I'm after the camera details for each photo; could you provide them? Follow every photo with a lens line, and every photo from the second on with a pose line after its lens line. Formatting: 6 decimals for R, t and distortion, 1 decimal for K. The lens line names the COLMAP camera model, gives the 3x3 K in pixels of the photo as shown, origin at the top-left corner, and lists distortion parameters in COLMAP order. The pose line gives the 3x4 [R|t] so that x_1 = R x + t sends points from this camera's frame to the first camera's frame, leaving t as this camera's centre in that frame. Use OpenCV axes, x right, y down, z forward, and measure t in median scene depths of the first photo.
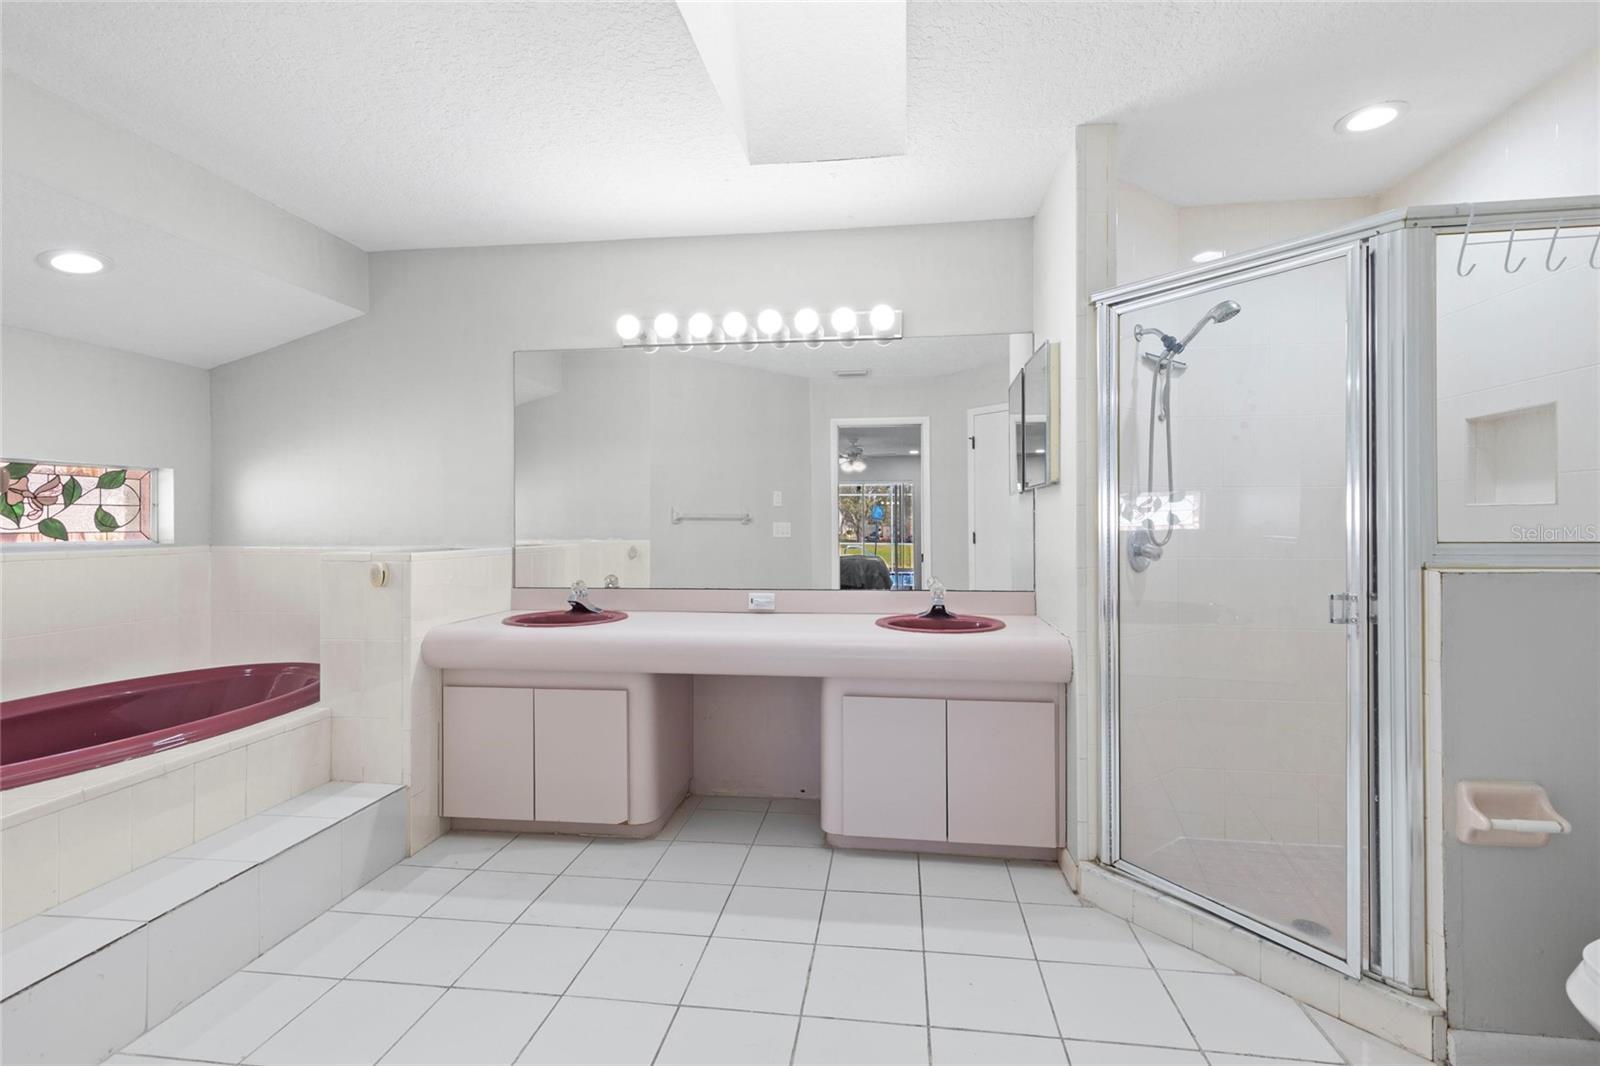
lens RADIAL K [[724.5, 0, 801.6], [0, 724.5, 518.5], [0, 0, 1]] dist [0.014636, 0.000069]
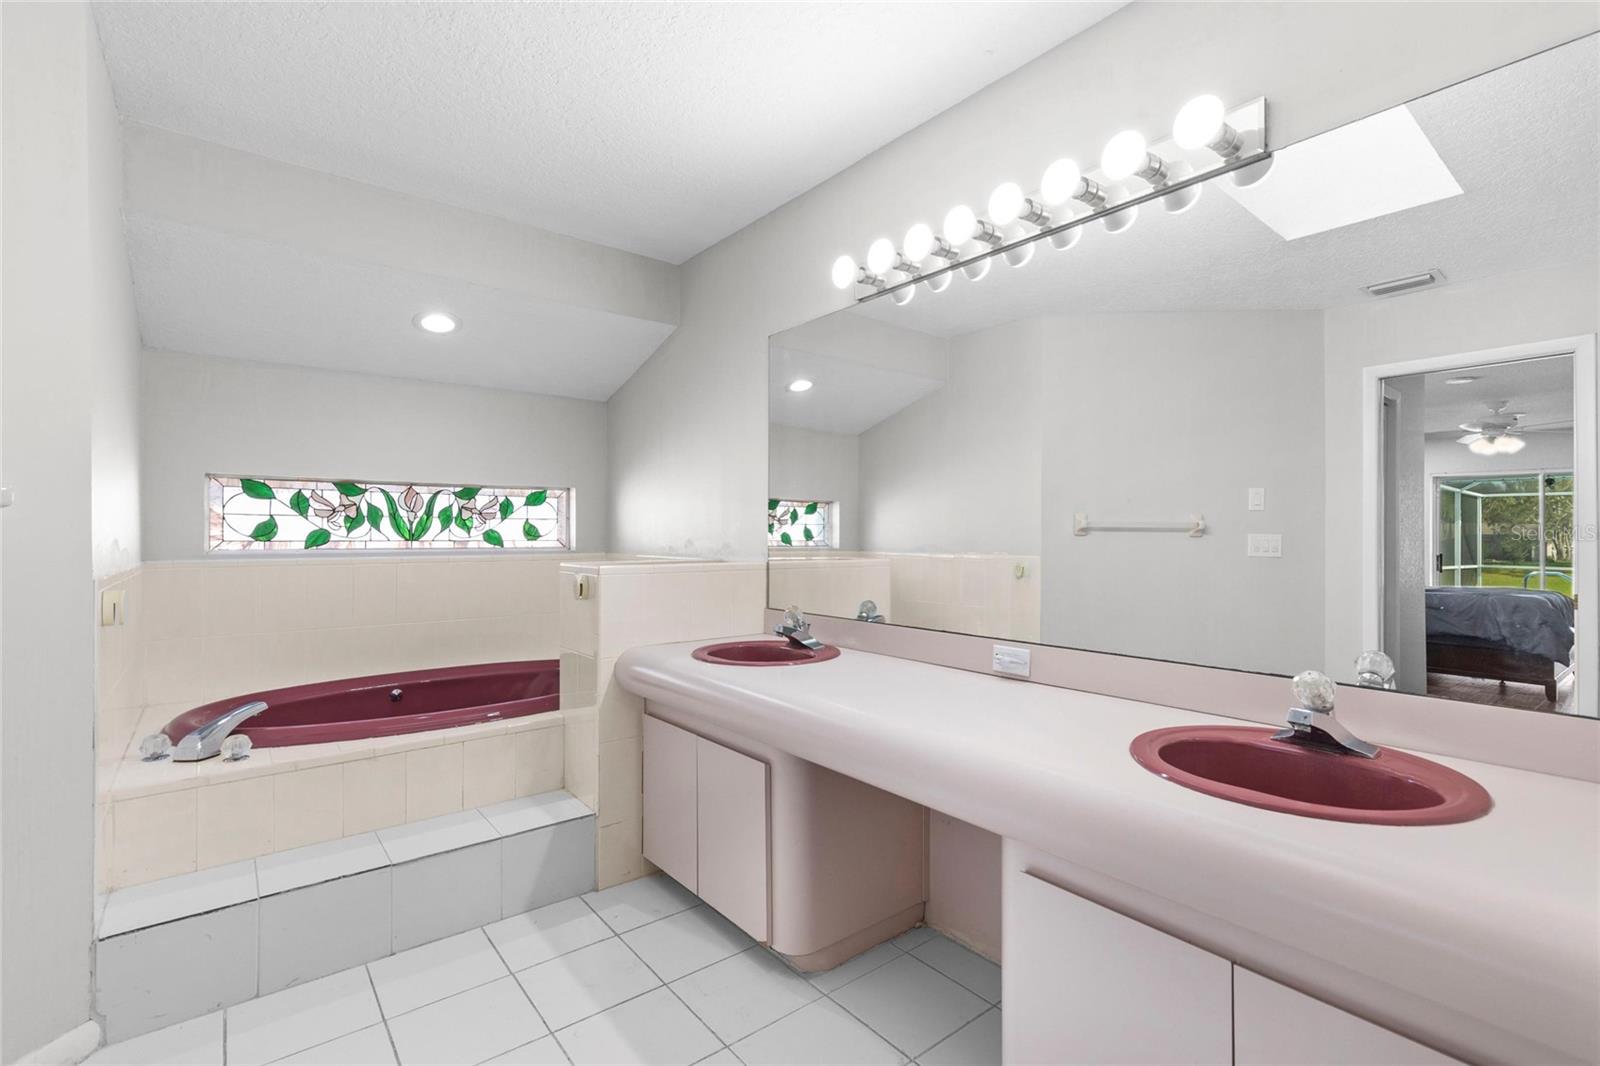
lens RADIAL K [[727.0, 0, 810.2], [0, 727.0, 535.1], [0, 0, 1]] dist [0.012097, -0.000526]
pose [[0.727359, 0.003124, -0.686250, 0.257859], [0.001810, 0.999977, 0.006470, 0.002069], [0.686255, -0.005948, 0.727337, 0.436596]]
